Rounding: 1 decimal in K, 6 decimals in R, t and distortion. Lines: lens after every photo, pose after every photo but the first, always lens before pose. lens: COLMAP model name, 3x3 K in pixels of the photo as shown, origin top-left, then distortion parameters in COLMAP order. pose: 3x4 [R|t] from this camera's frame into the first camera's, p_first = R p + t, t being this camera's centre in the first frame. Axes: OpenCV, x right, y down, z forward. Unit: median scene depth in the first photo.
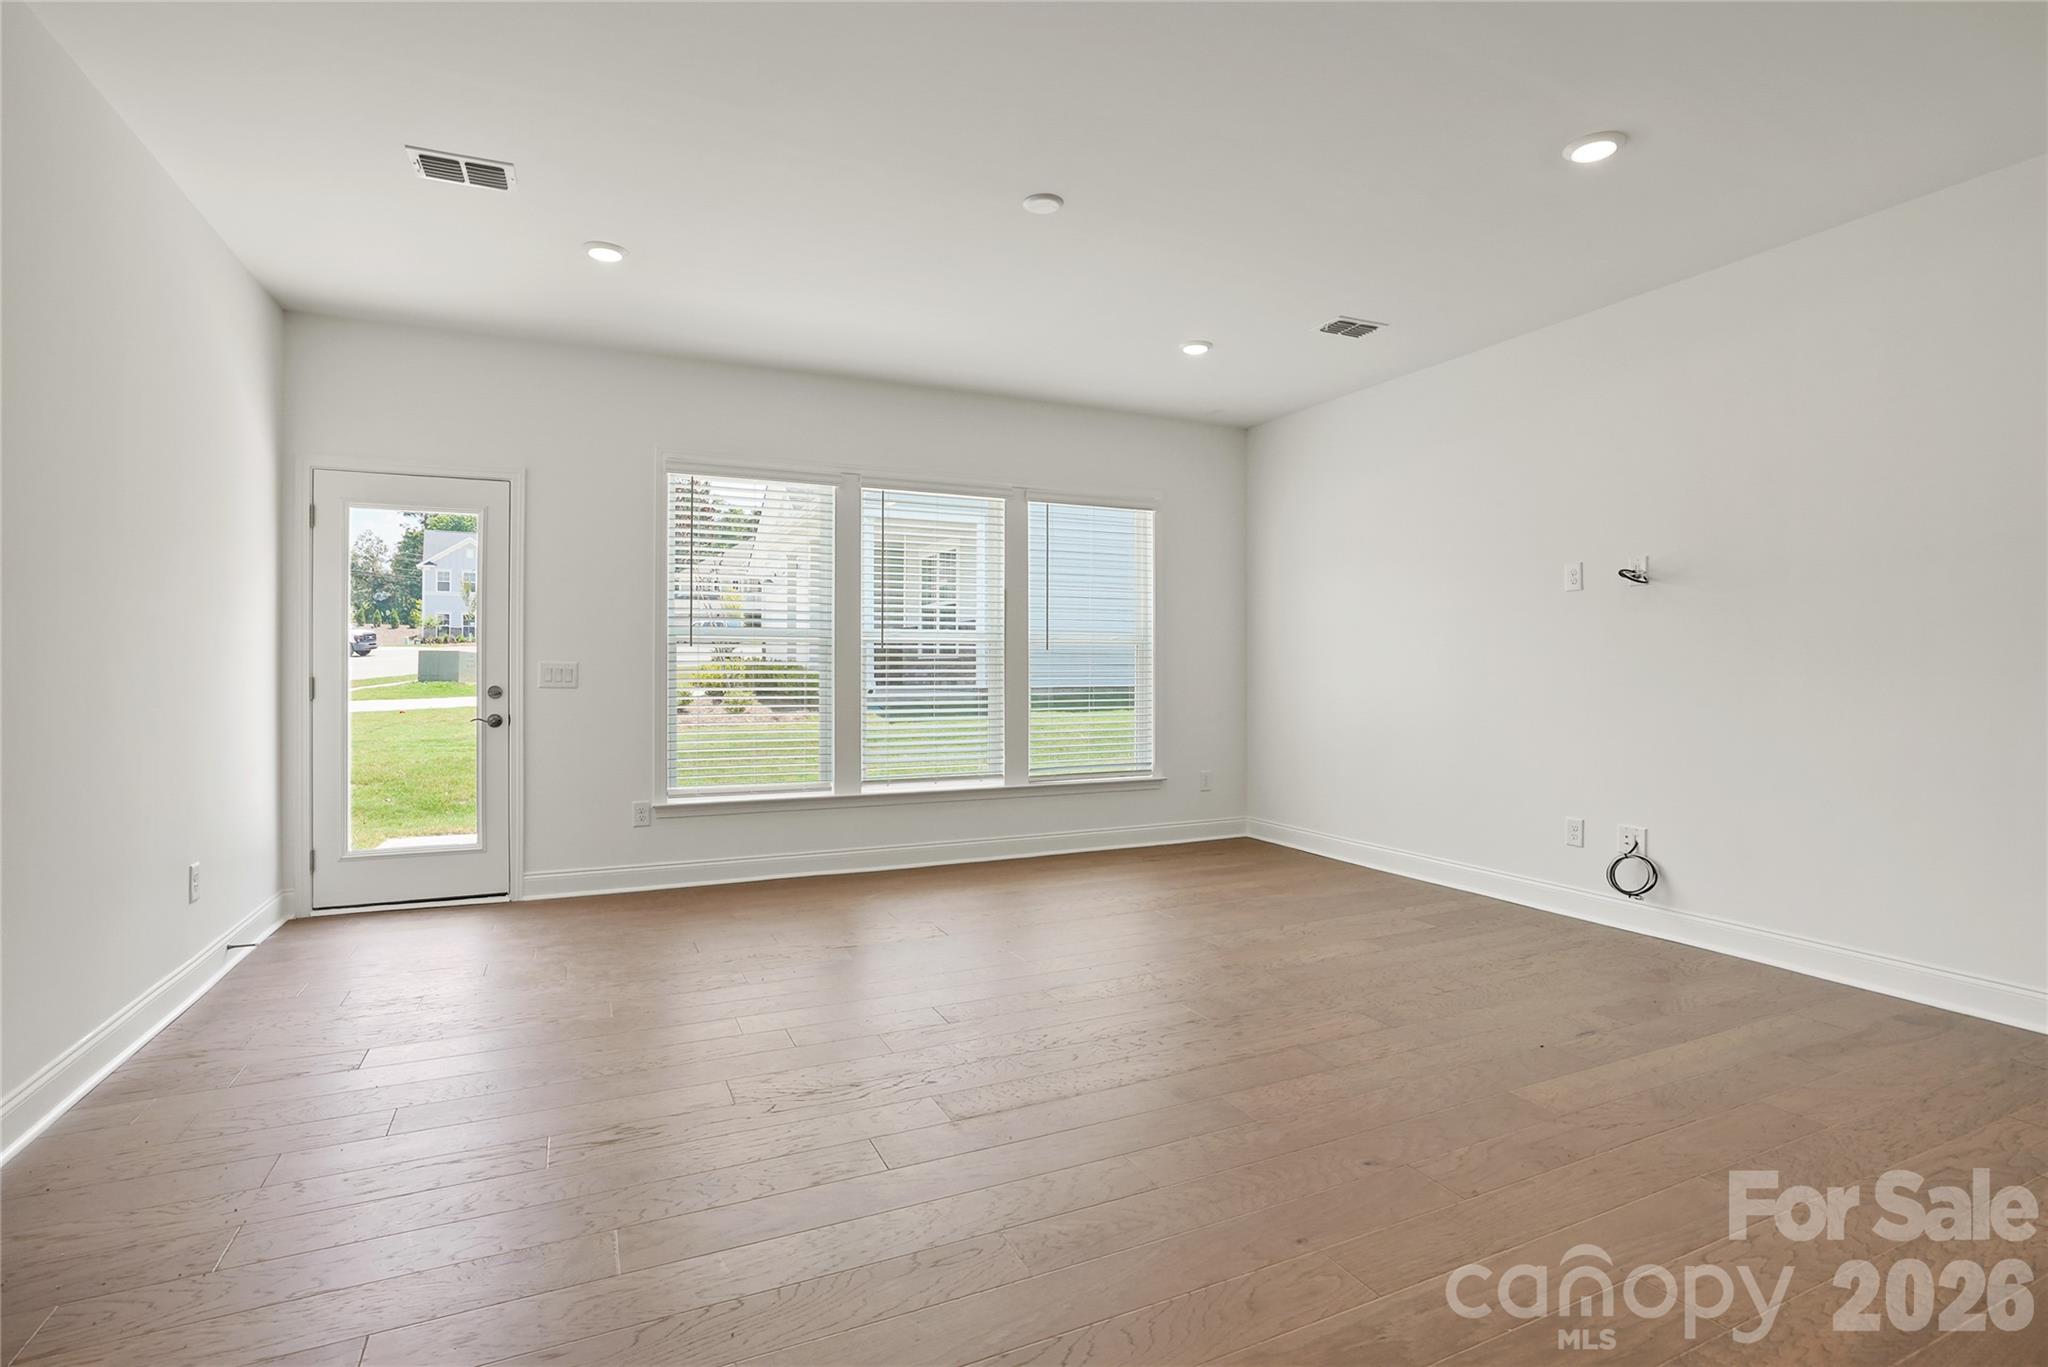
lens RADIAL K [[971.5, 0, 1022.8], [0, 971.5, 669.3], [0, 0, 1]] dist [-0.051510, 0.025372]
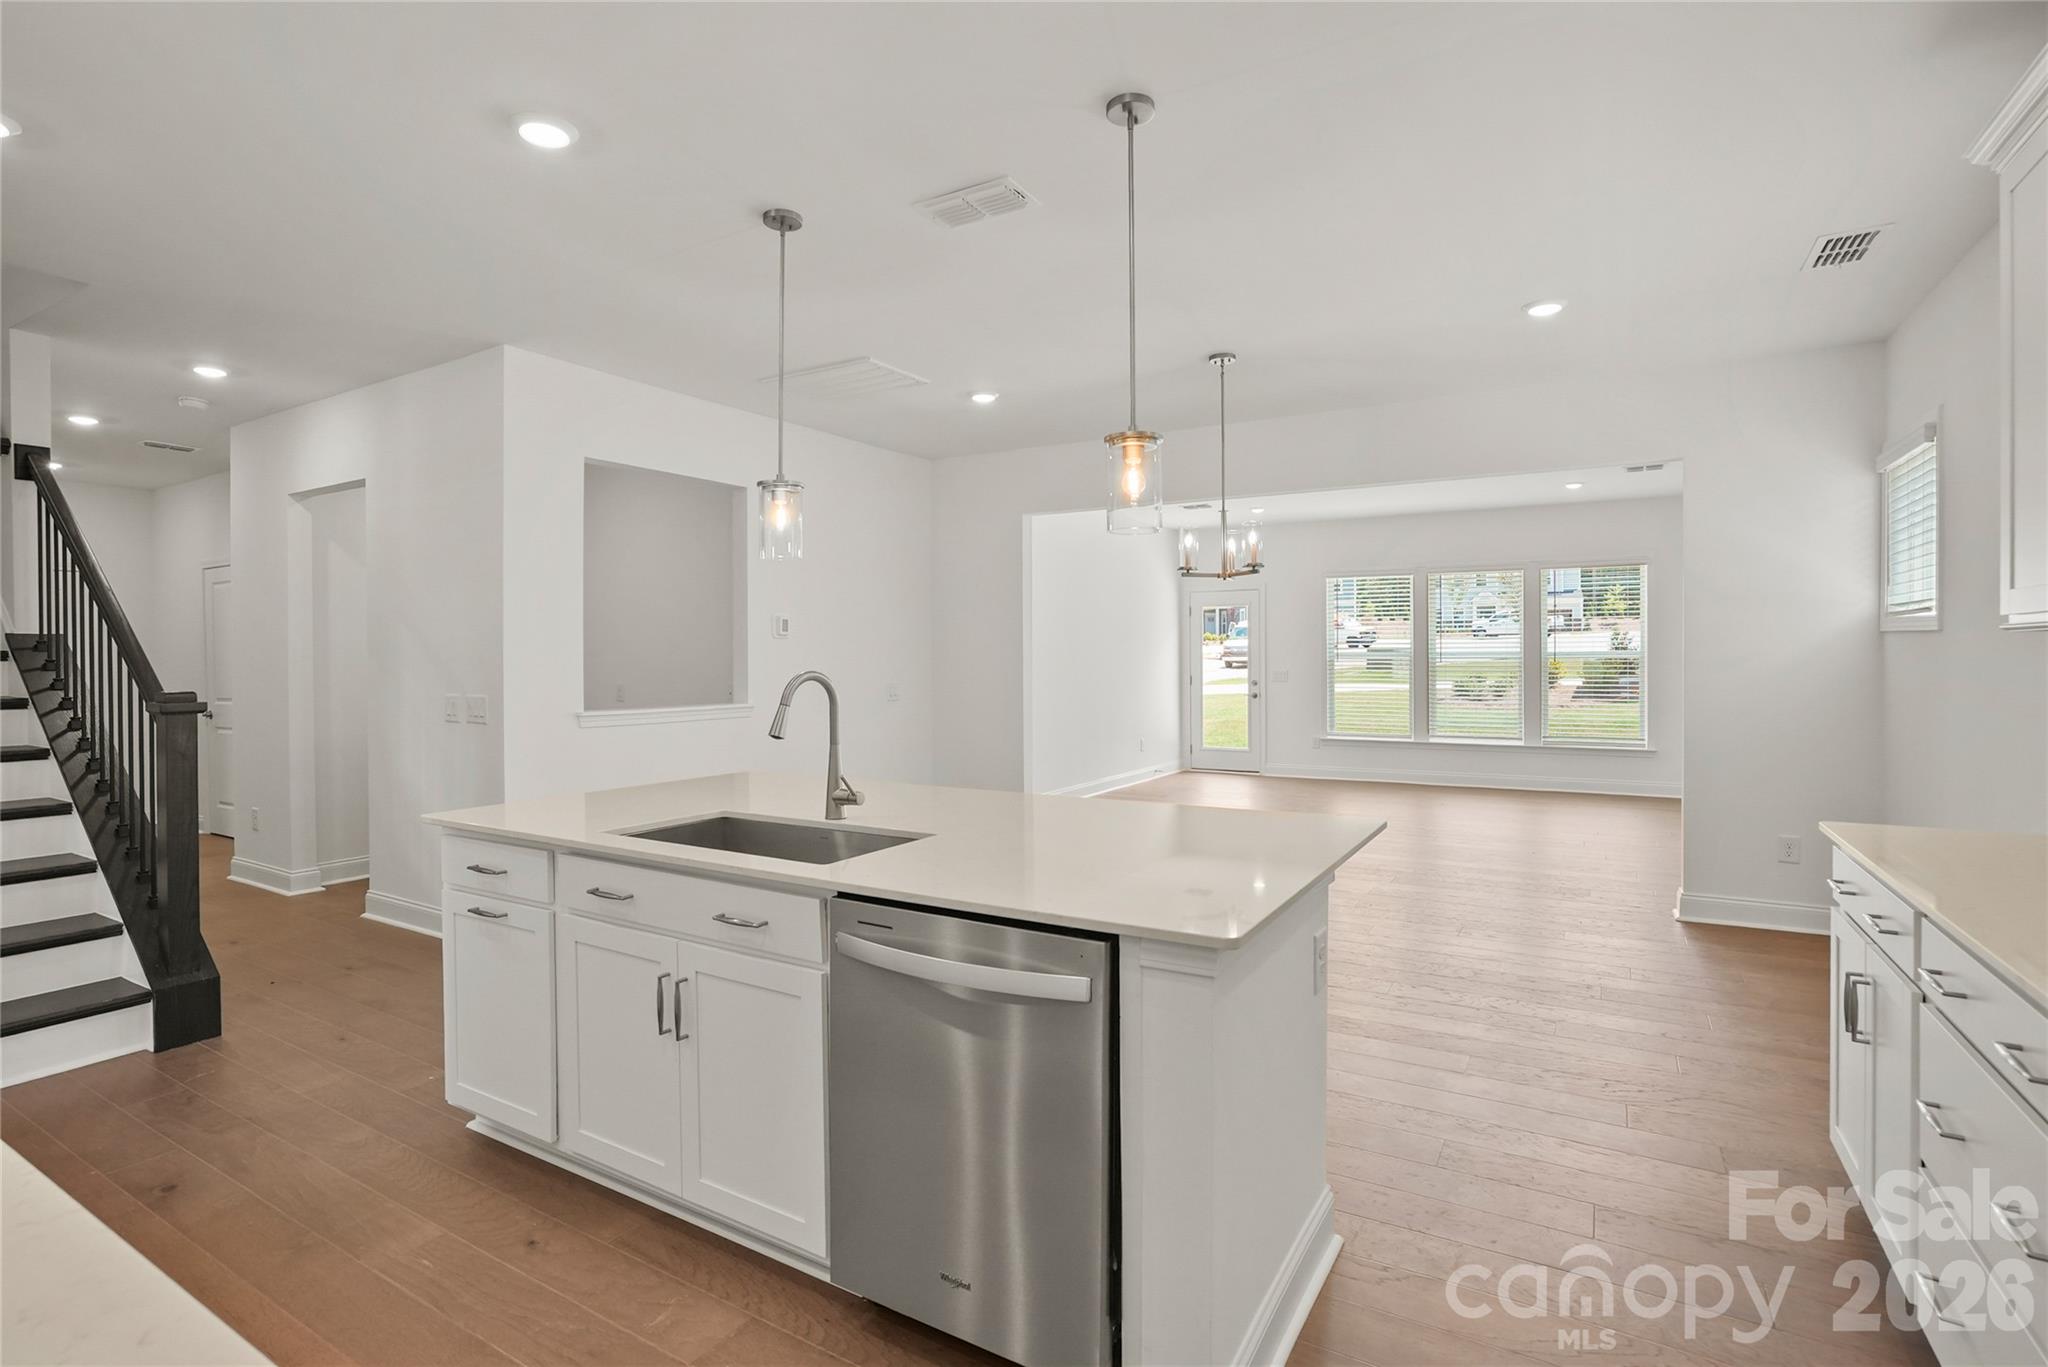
lens RADIAL K [[968.4, 0, 1019.5], [0, 968.4, 683.5], [0, 0, 1]] dist [-0.051262, 0.025465]
pose [[0.553117, 0.018042, -0.832908, 0.891307], [0.006068, 0.999652, 0.025683, -0.031662], [0.833082, -0.019260, 0.552815, -0.624652]]
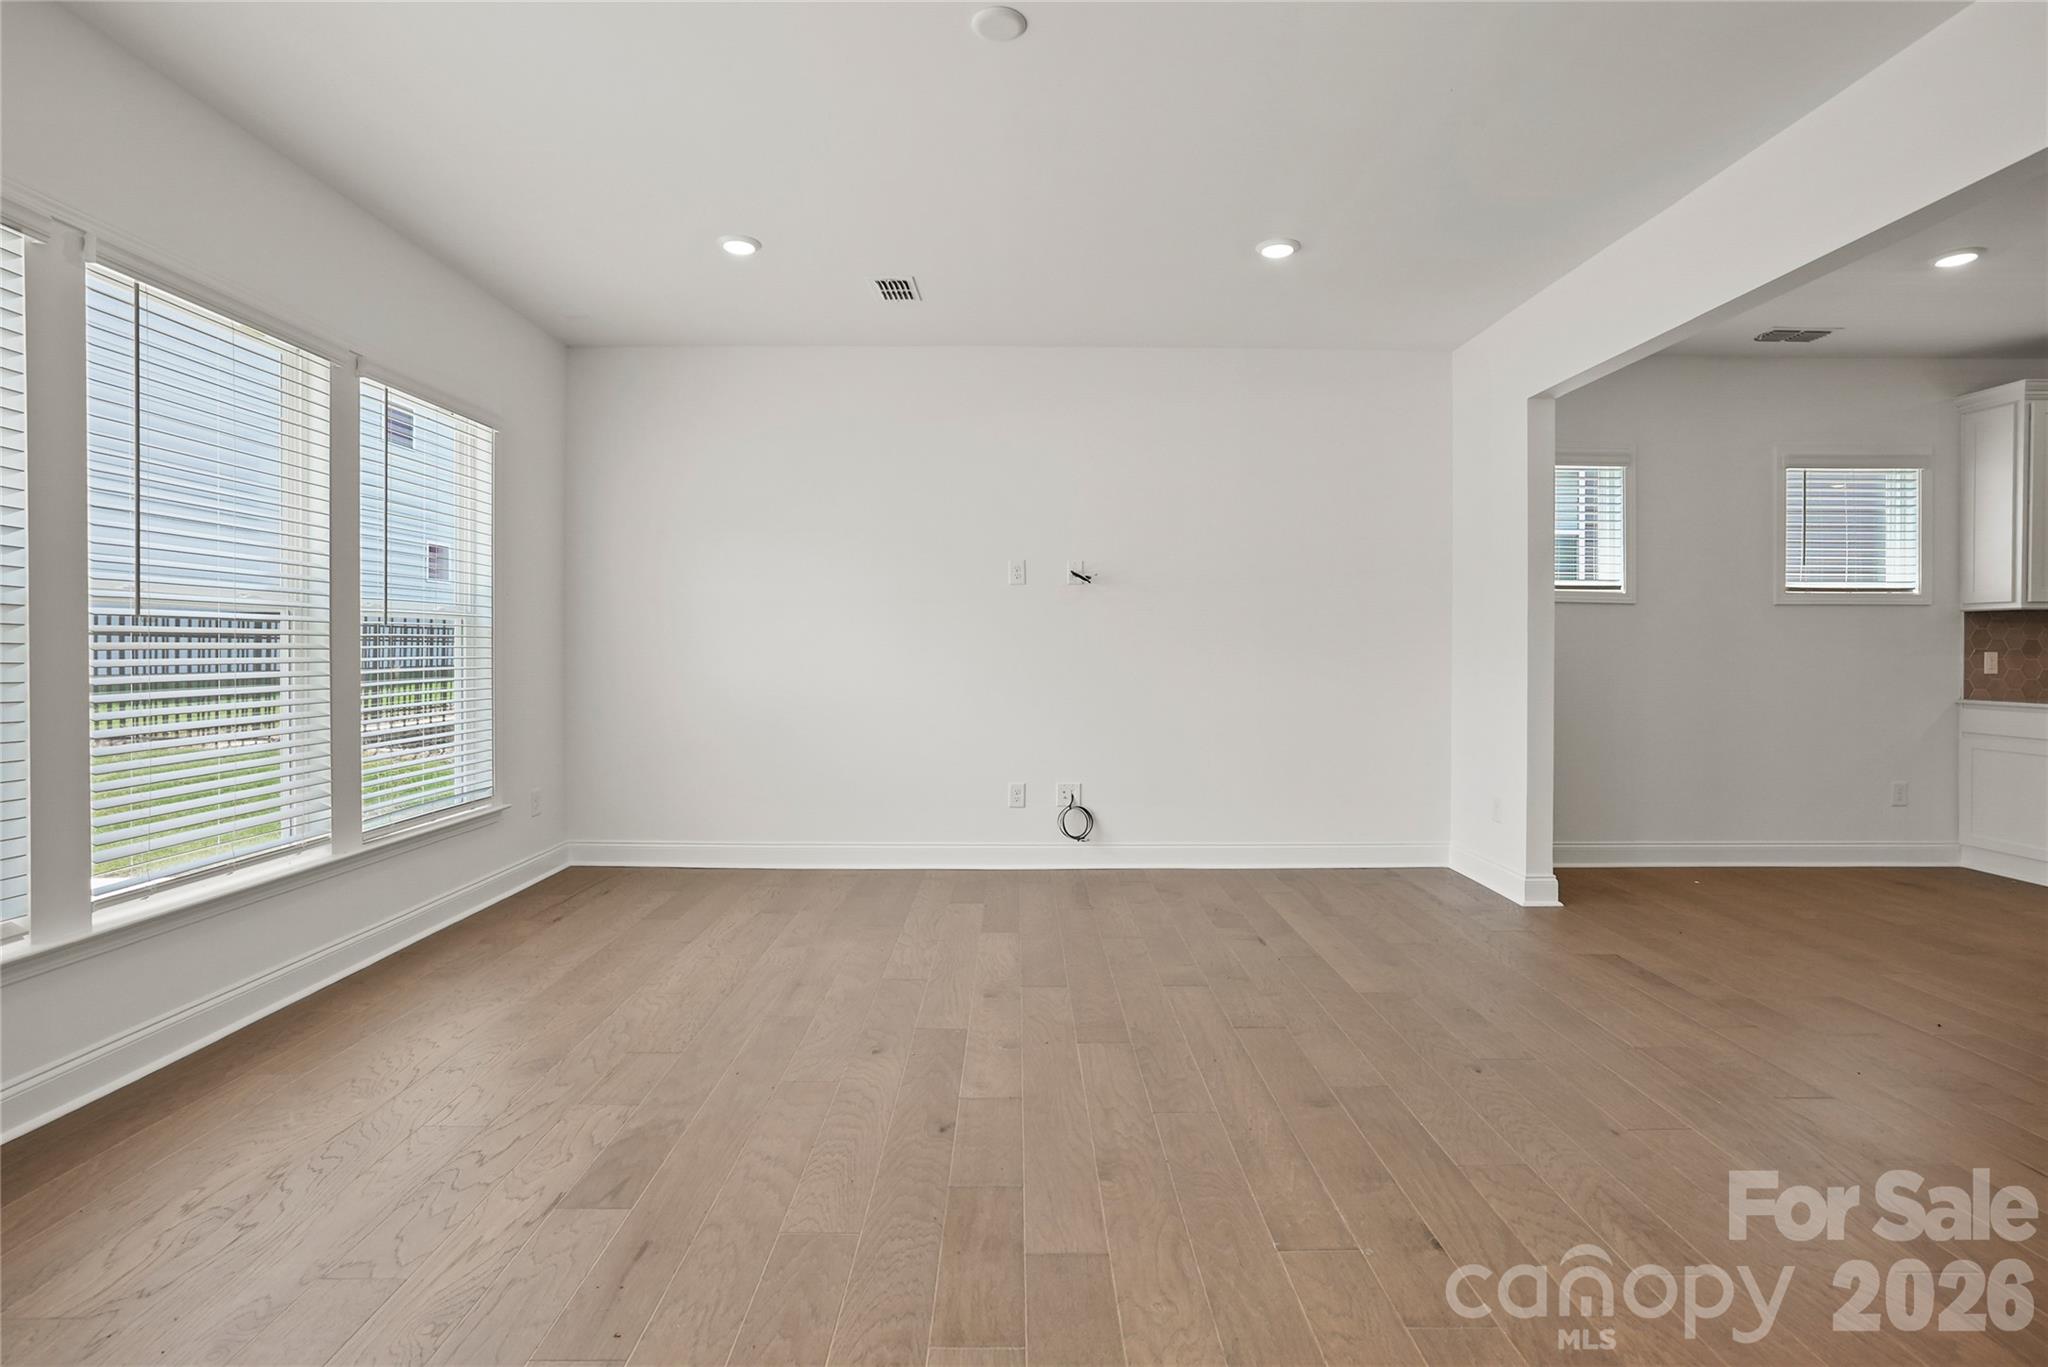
lens RADIAL K [[972.8, 0, 1018.2], [0, 972.8, 656.6], [0, 0, 1]] dist [-0.050103, 0.023689]
pose [[0.420366, -0.009308, 0.907307, -0.380029], [0.000252, 0.999949, 0.010142, -0.006030], [-0.907355, -0.004034, 0.420347, 0.405944]]
